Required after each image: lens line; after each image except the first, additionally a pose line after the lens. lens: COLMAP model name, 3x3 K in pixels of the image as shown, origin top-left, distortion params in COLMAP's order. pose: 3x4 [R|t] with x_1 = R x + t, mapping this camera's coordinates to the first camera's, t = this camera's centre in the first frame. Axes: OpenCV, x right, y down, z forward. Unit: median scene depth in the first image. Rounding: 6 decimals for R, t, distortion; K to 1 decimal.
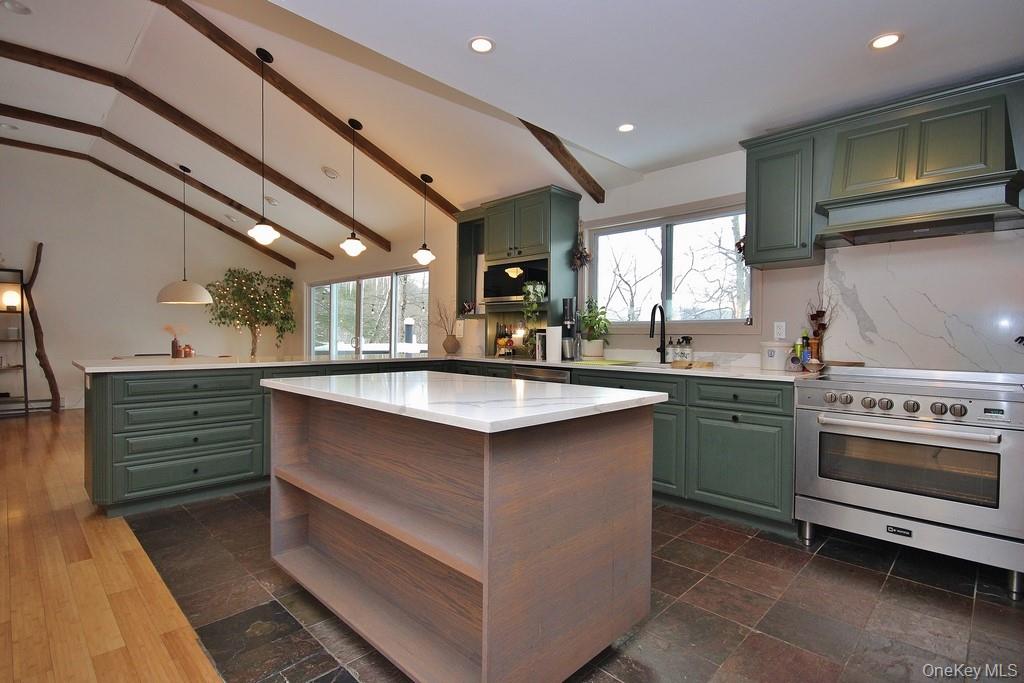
lens RADIAL K [[500.4, 0, 512.3], [0, 500.4, 348.9], [0, 0, 1]] dist [0.003896, 0.000930]
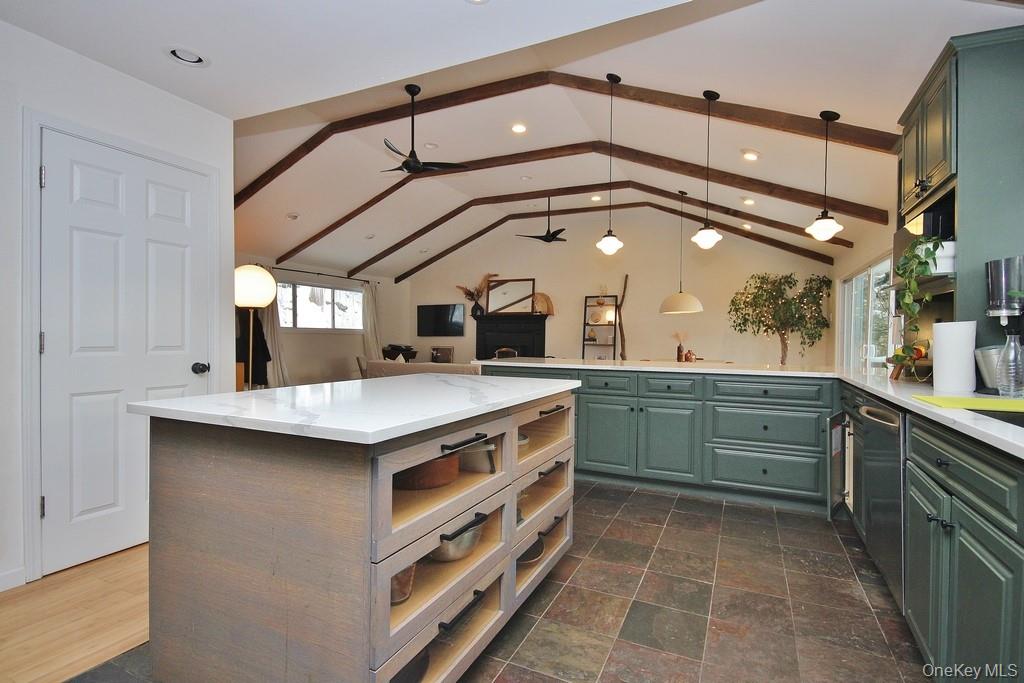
lens RADIAL K [[498.3, 0, 512.0], [0, 498.3, 341.5], [0, 0, 1]] dist [0.024751, 0.000250]
pose [[0.330625, 0.001905, -0.943760, 0.262909], [-0.032036, 0.999444, -0.009205, -0.004645], [0.943218, 0.033277, 0.330503, 0.271910]]
